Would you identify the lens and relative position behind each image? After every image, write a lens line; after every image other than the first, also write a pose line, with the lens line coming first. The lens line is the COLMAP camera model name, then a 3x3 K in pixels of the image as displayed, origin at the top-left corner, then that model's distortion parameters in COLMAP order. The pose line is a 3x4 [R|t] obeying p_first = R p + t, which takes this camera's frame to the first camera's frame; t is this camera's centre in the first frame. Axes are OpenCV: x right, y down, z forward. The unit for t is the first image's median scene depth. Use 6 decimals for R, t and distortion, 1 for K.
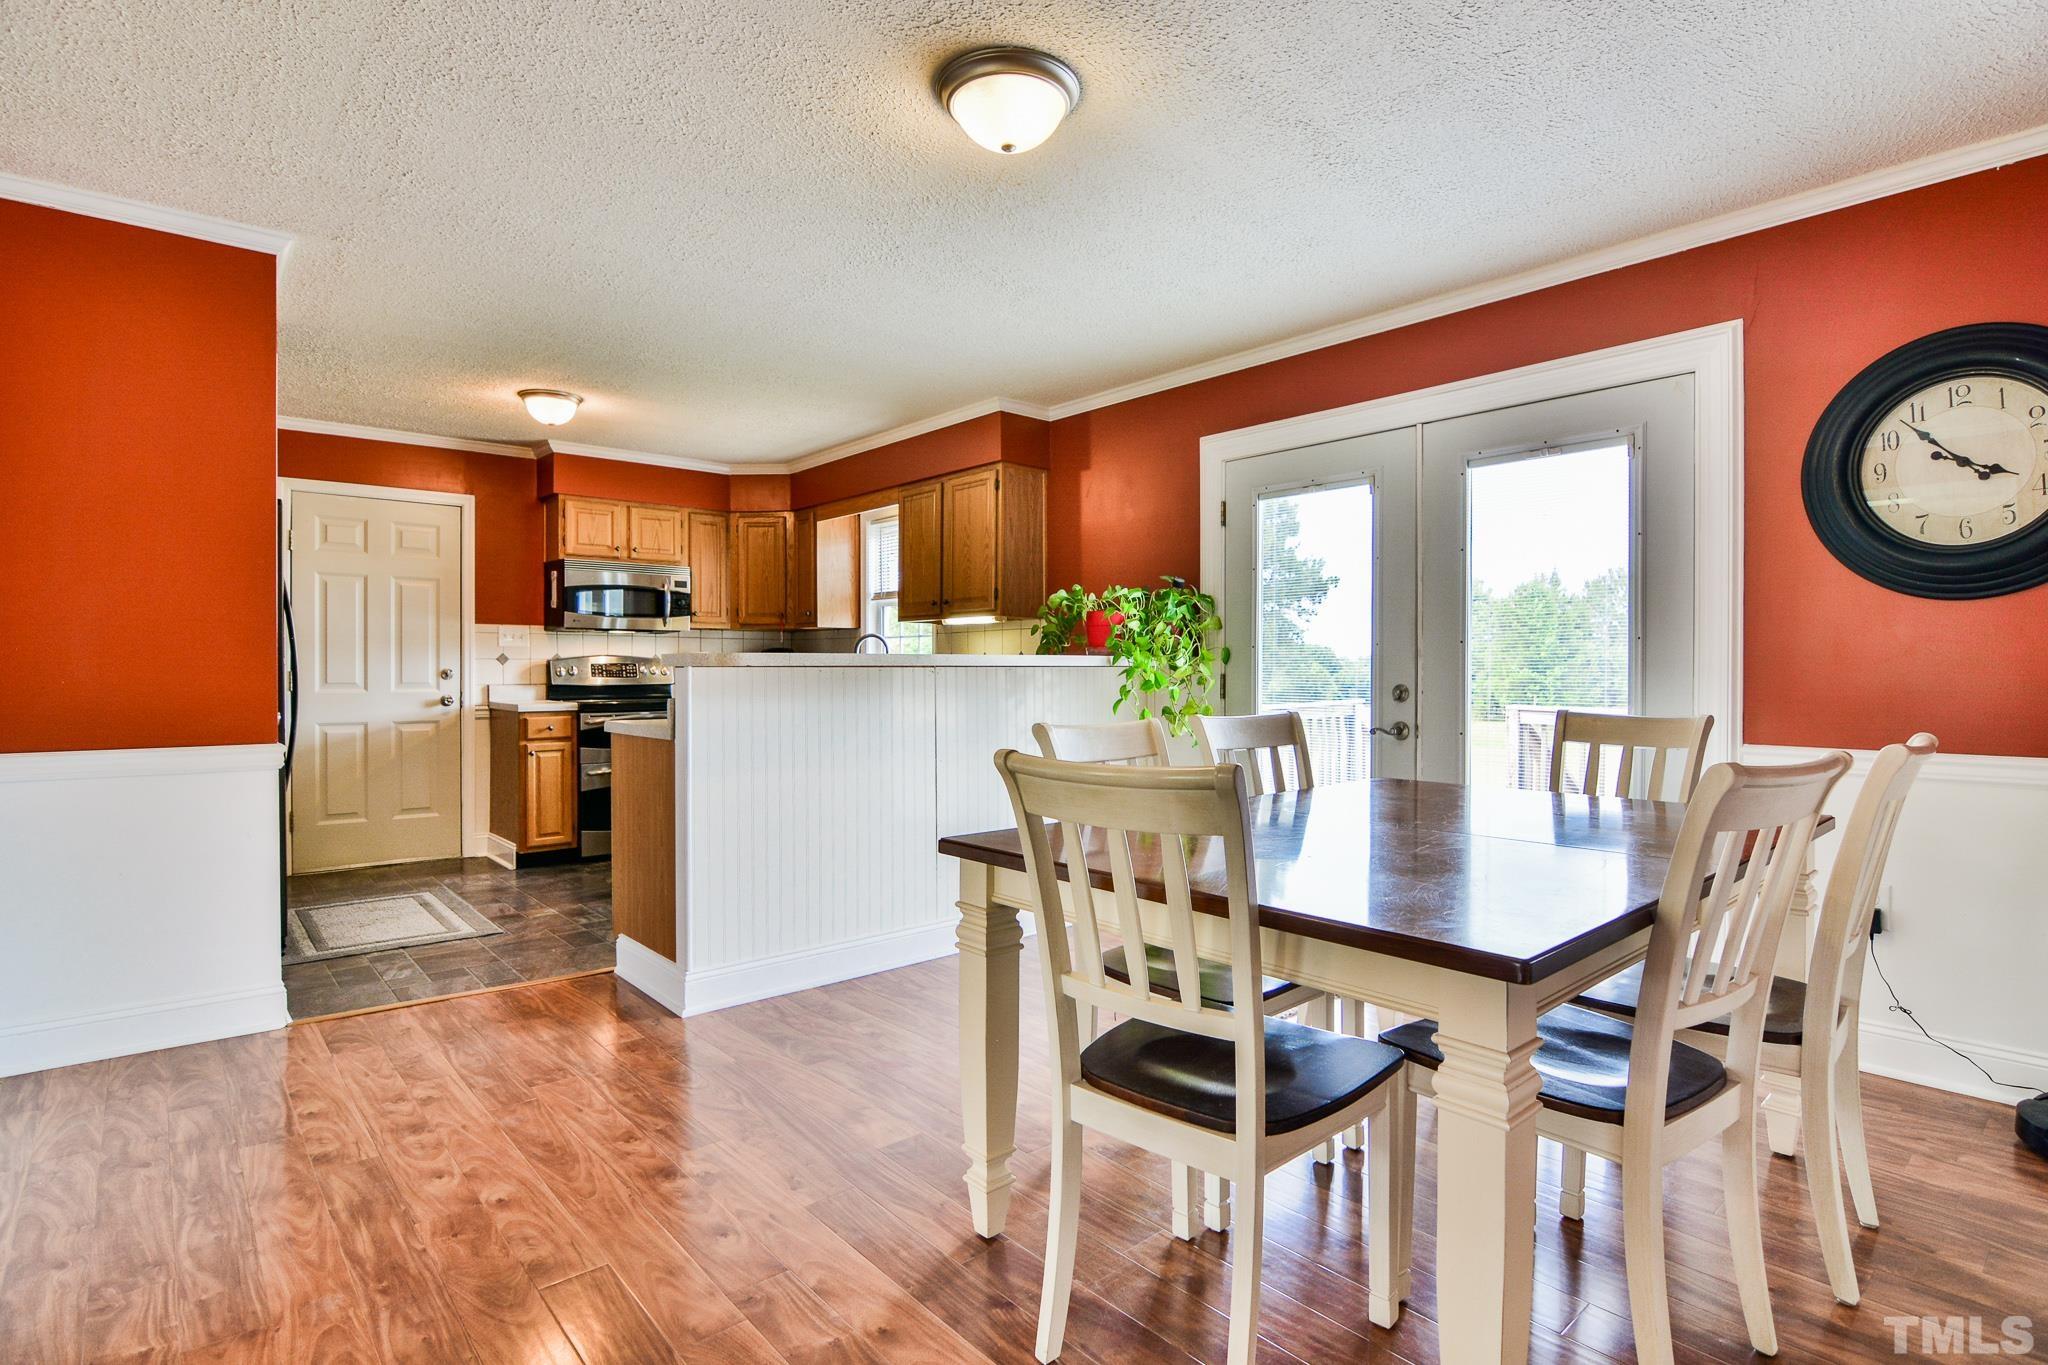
lens RADIAL K [[1000.8, 0, 1022.4], [0, 1000.8, 676.5], [0, 0, 1]] dist [0.000607, -0.006590]
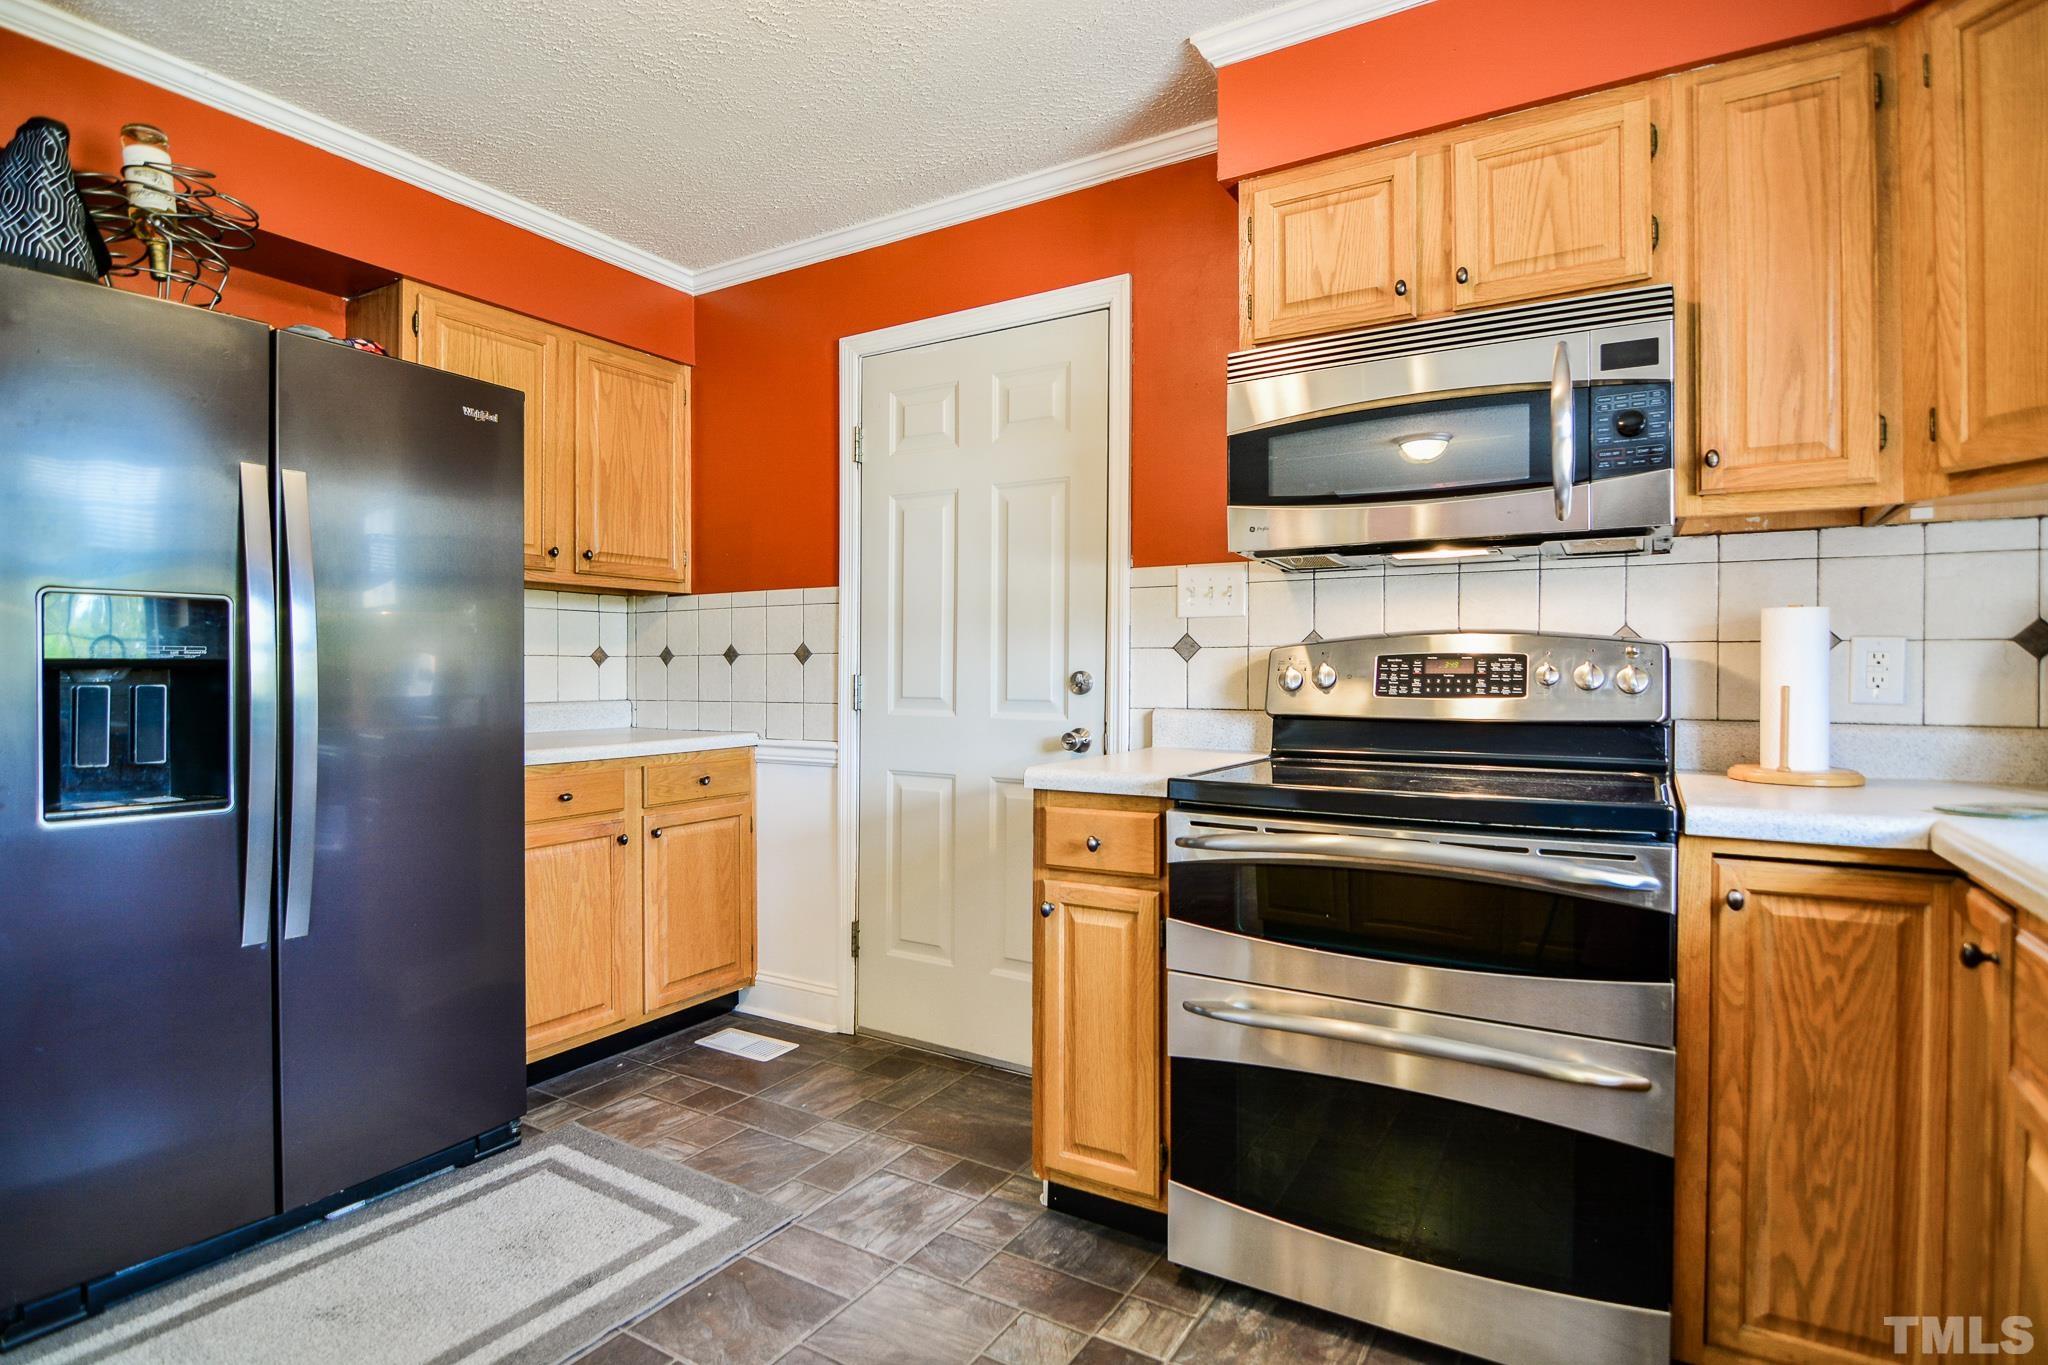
lens RADIAL K [[1000.8, 0, 1022.4], [0, 1000.8, 676.5], [0, 0, 1]] dist [0.000607, -0.006590]
pose [[0.287401, 0.004136, -0.957801, -0.139749], [-0.008240, 0.999964, 0.001845, -0.005537], [0.957775, 0.007362, 0.287425, 0.809702]]
